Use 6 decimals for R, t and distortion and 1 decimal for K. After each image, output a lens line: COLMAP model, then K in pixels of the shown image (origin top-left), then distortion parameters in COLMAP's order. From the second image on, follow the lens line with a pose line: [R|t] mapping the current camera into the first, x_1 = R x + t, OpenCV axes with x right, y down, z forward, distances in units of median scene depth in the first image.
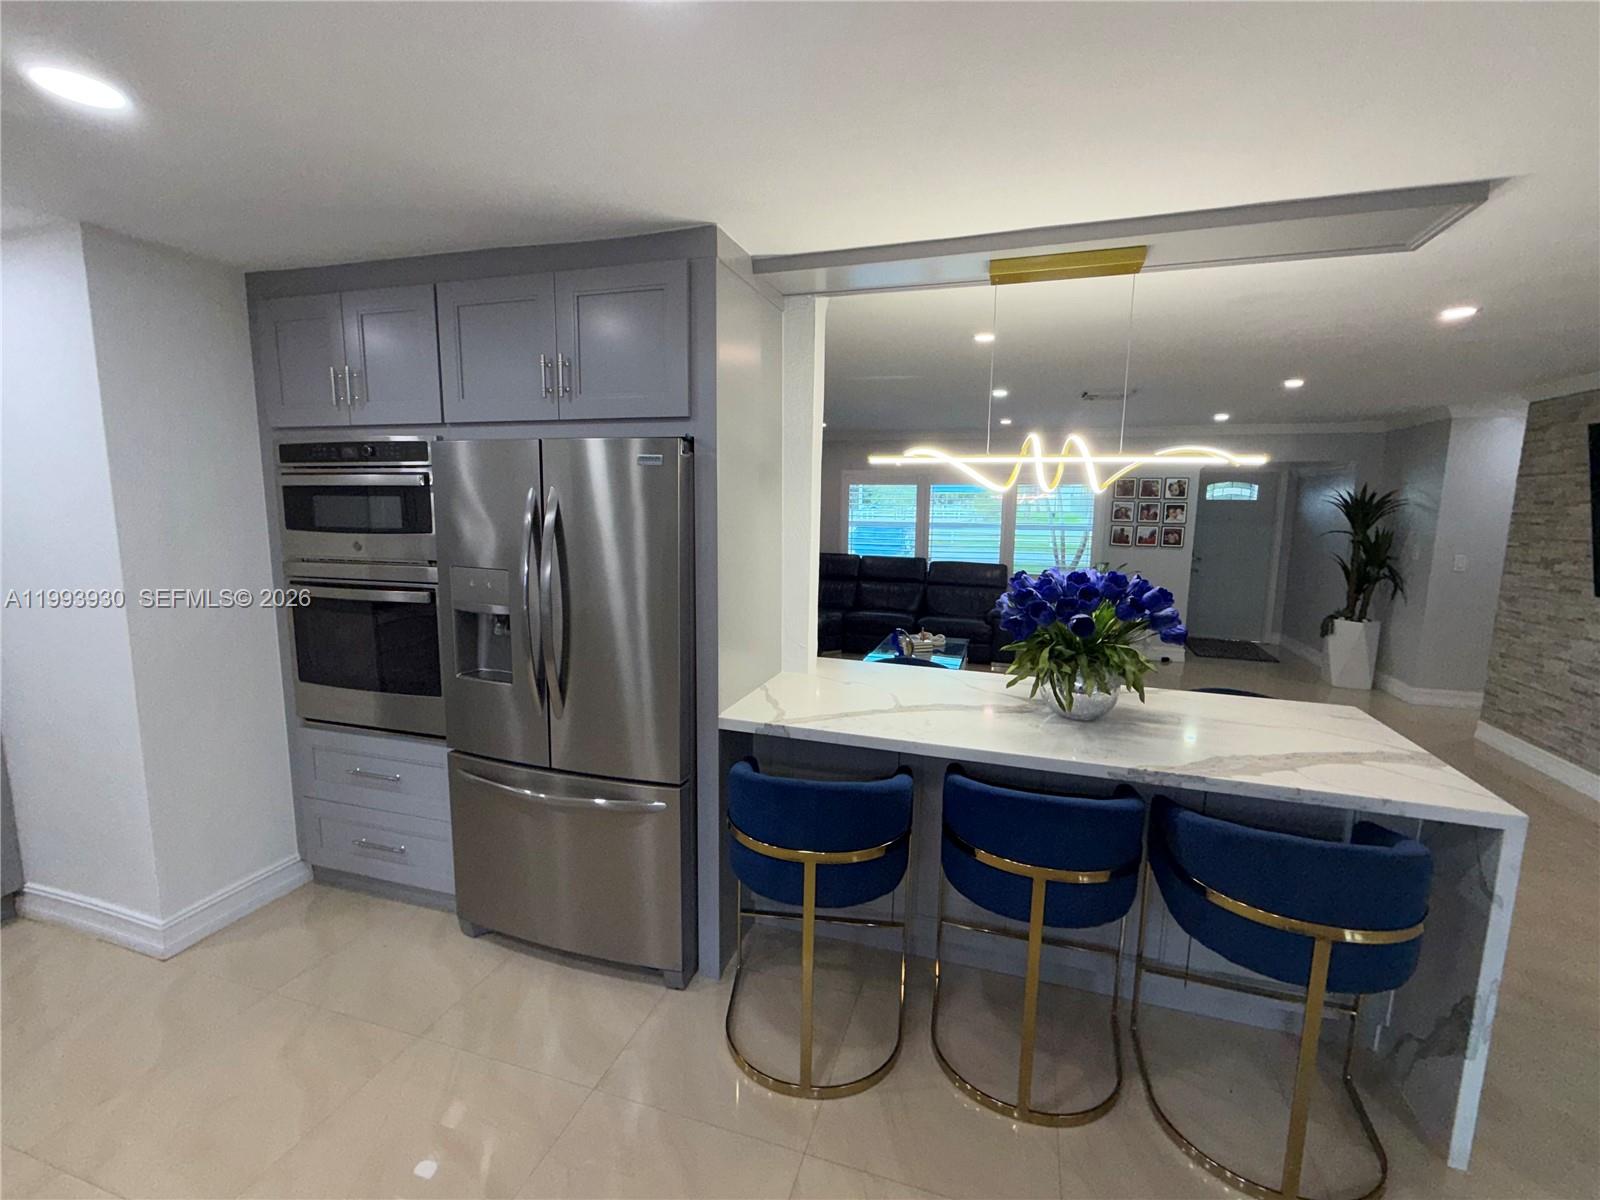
lens RADIAL K [[710.0, 0, 792.1], [0, 710.0, 601.7], [0, 0, 1]] dist [0.001634, 0.000324]
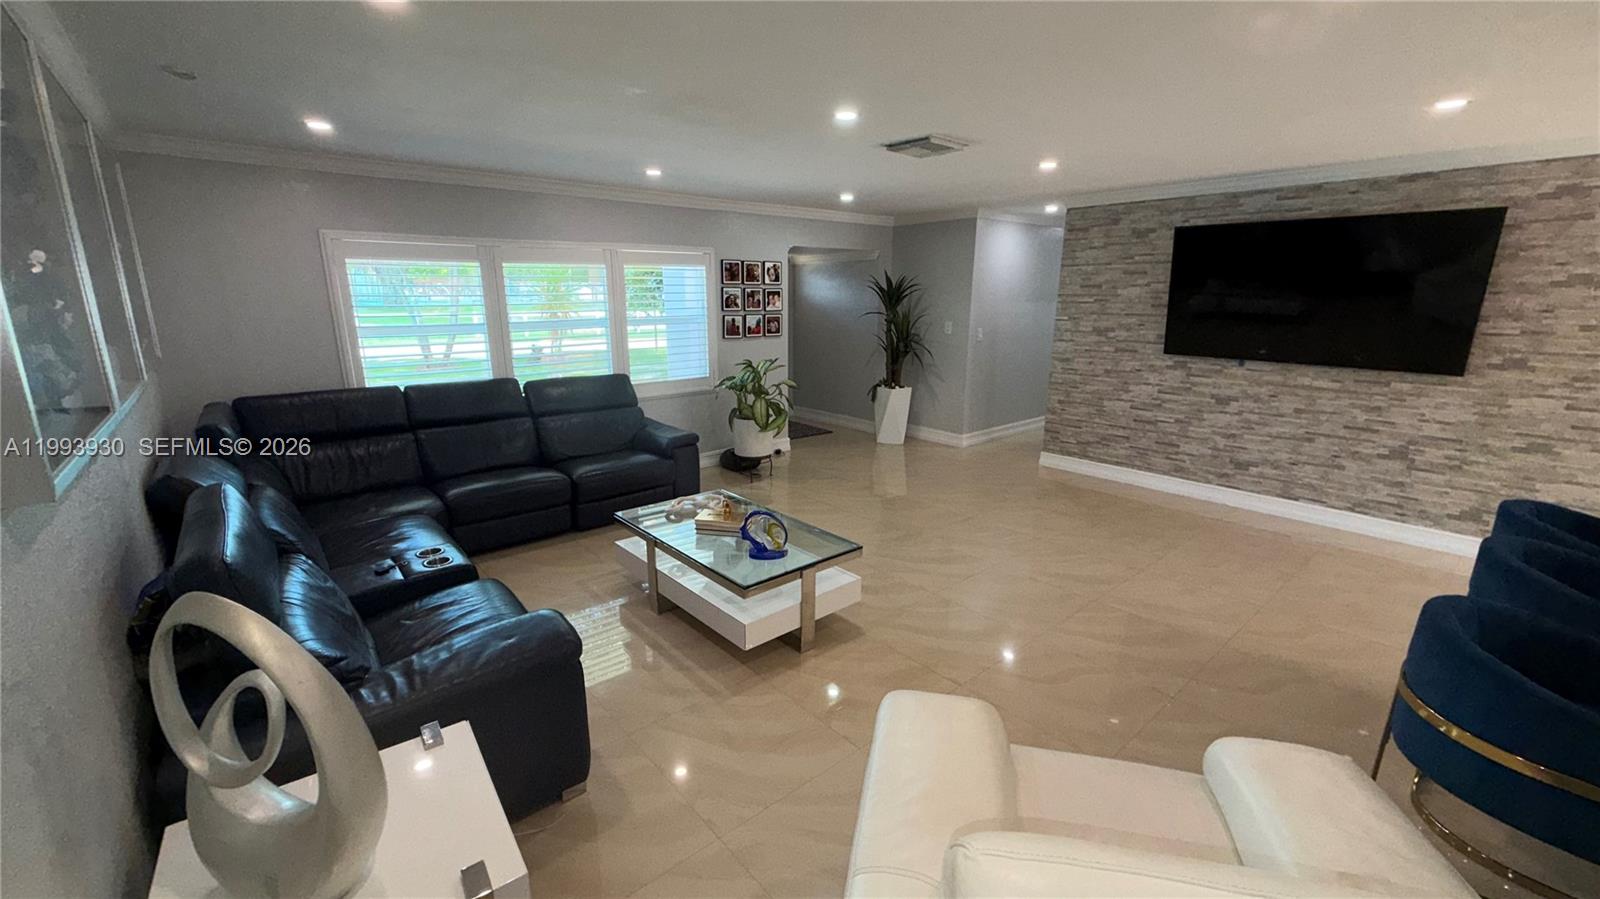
lens RADIAL K [[632.1, 0, 791.6], [0, 632.1, 450.4], [0, 0, 1]] dist [-0.002393, 0.000052]
pose [[0.531600, -0.218097, 0.818435, -0.298075], [0.125009, 0.975900, 0.178861, -0.121429], [-0.837720, 0.007229, 0.546053, 0.828713]]
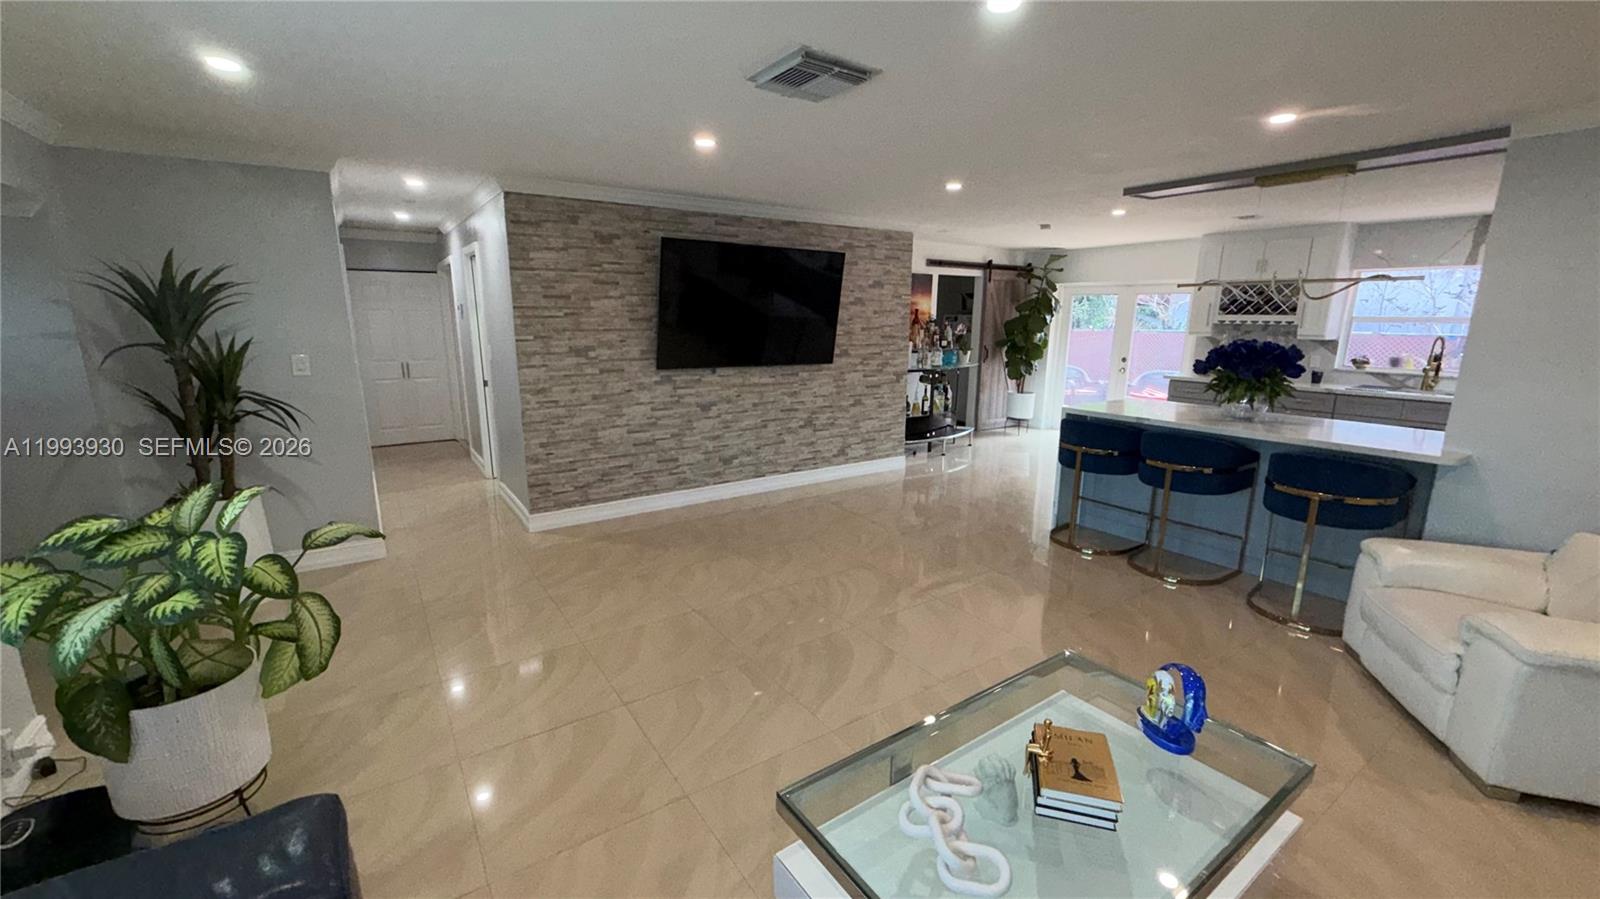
lens RADIAL K [[632.1, 0, 795.0], [0, 632.1, 451.4], [0, 0, 1]] dist [-0.002393, 0.000052]
pose [[-0.784861, -0.148229, 0.601682, 0.158535], [0.070094, 0.943501, 0.323873, -0.204275], [-0.615695, 0.296369, -0.730127, 1.558419]]
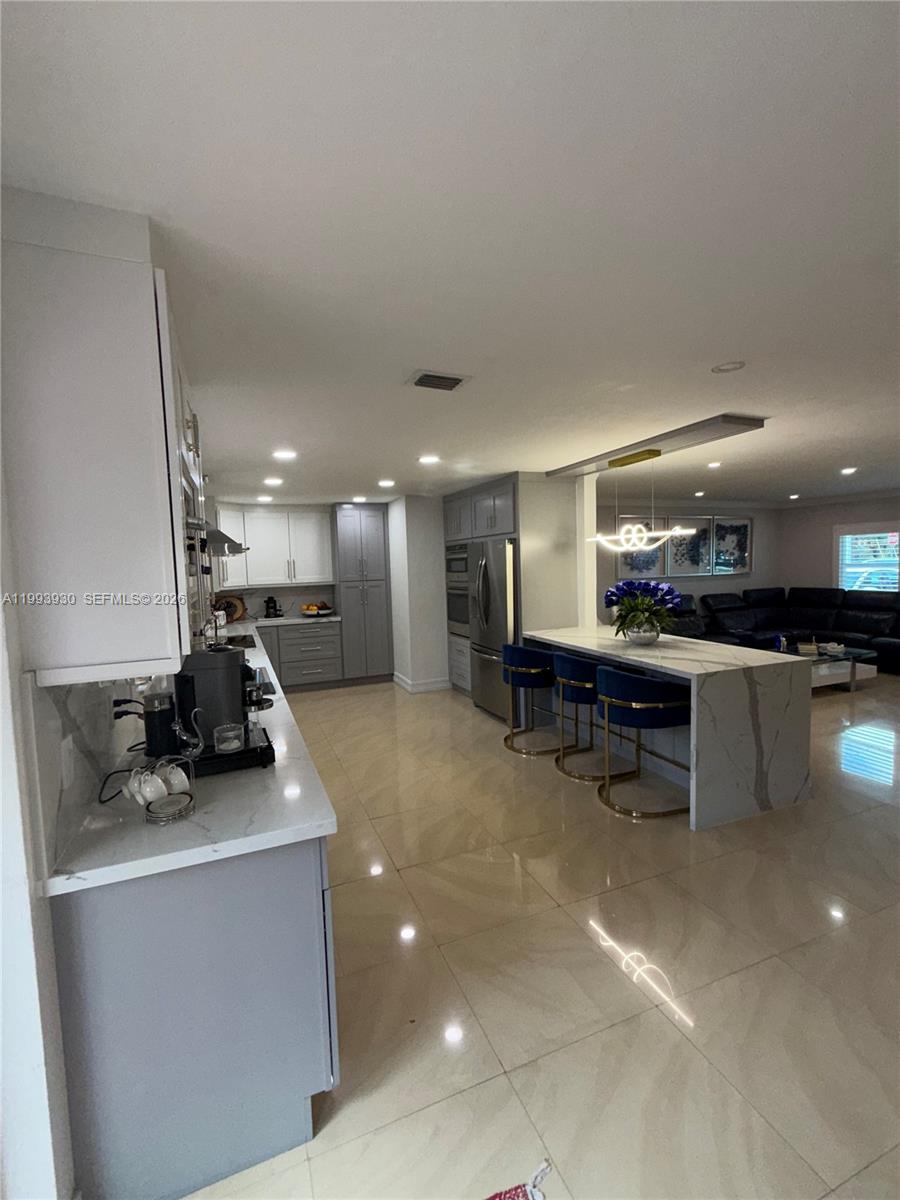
lens RADIAL K [[532.5, 0, 459.5], [0, 532.5, 596.9], [0, 0, 1]] dist [0.001634, 0.000324]
pose [[0.646223, 0.015057, -0.763000, 0.691477], [-0.066959, 0.997068, -0.037035, 0.056937], [0.760205, 0.075023, 0.645336, -0.301409]]
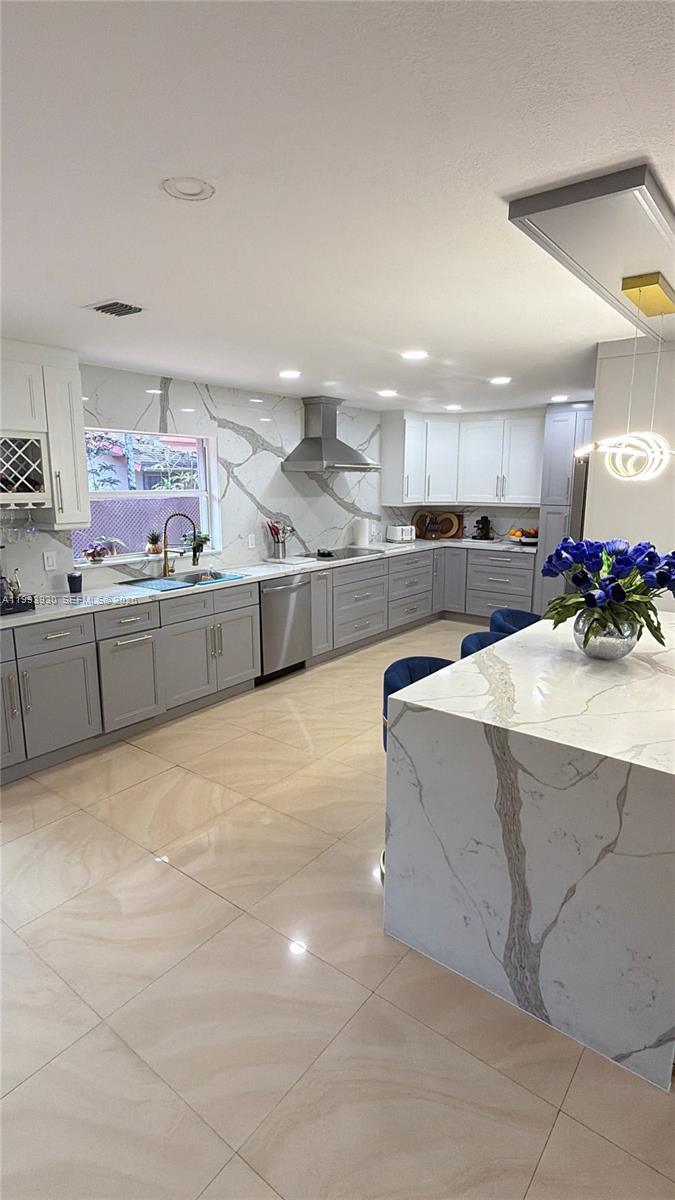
lens RADIAL K [[609.4, 0, 336.9], [0, 609.4, 600.0], [0, 0, 1]] dist [0.024429, 0.000193]
pose [[-0.348221, 0.170370, -0.921801, 0.806206], [-0.132879, 0.964445, 0.228448, -0.064580], [0.927947, 0.202038, -0.313201, 0.453100]]
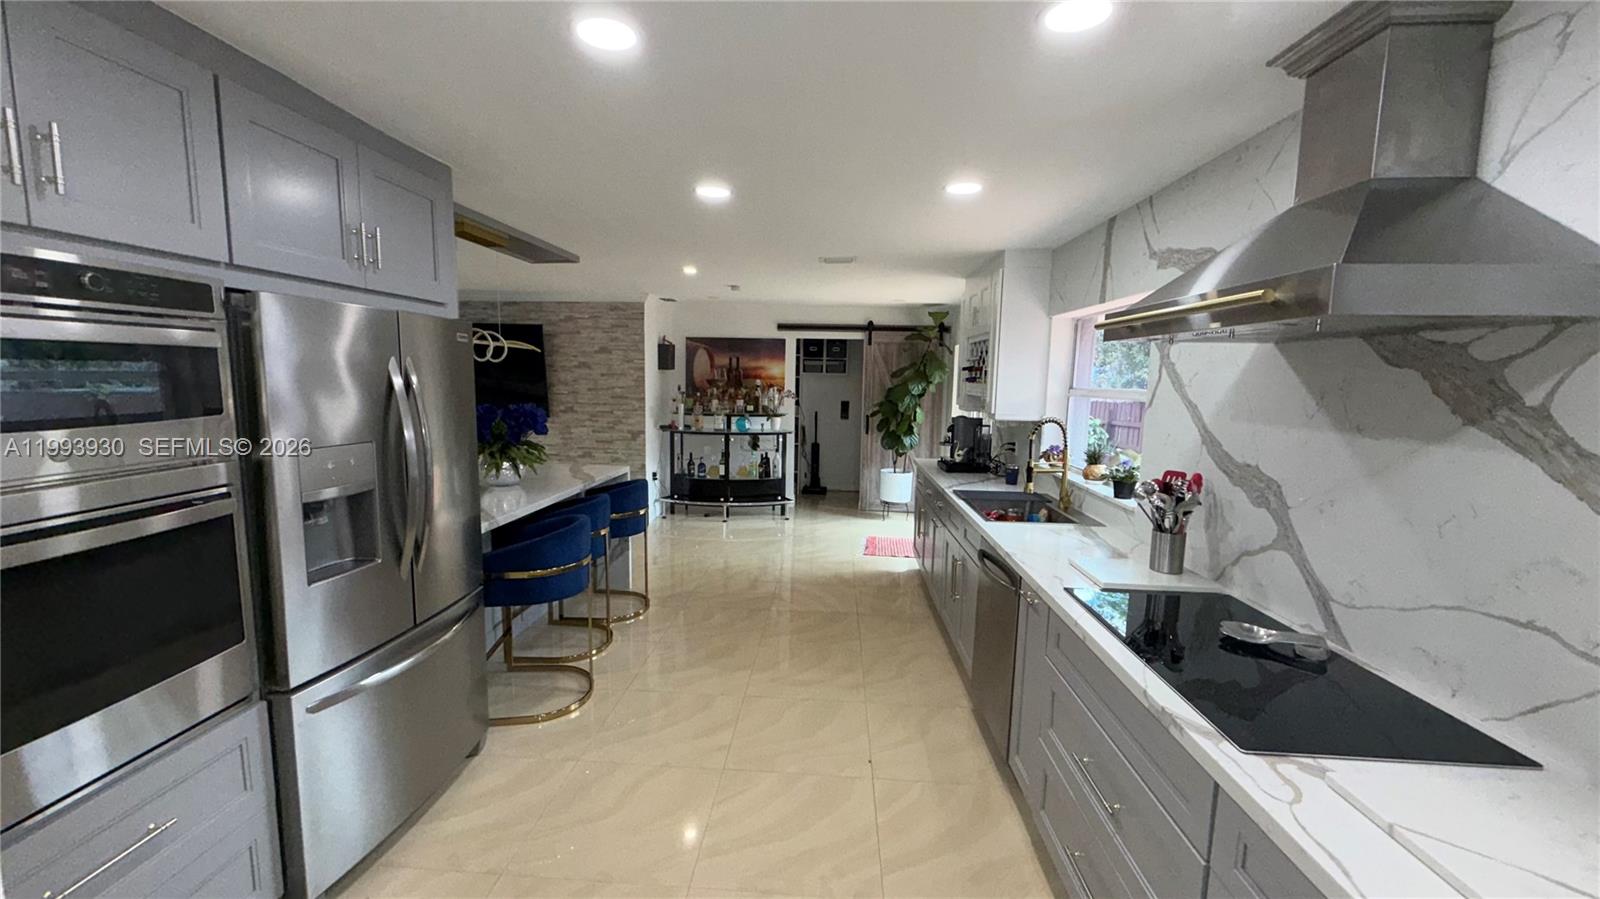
lens RADIAL K [[632.1, 0, 792.8], [0, 632.1, 455.8], [0, 0, 1]] dist [-0.002393, 0.000052]
pose [[-0.236913, -0.138626, 0.961590, -0.673774], [0.112235, 0.979236, 0.168822, -0.053080], [-0.965026, 0.147920, -0.216434, 0.321209]]
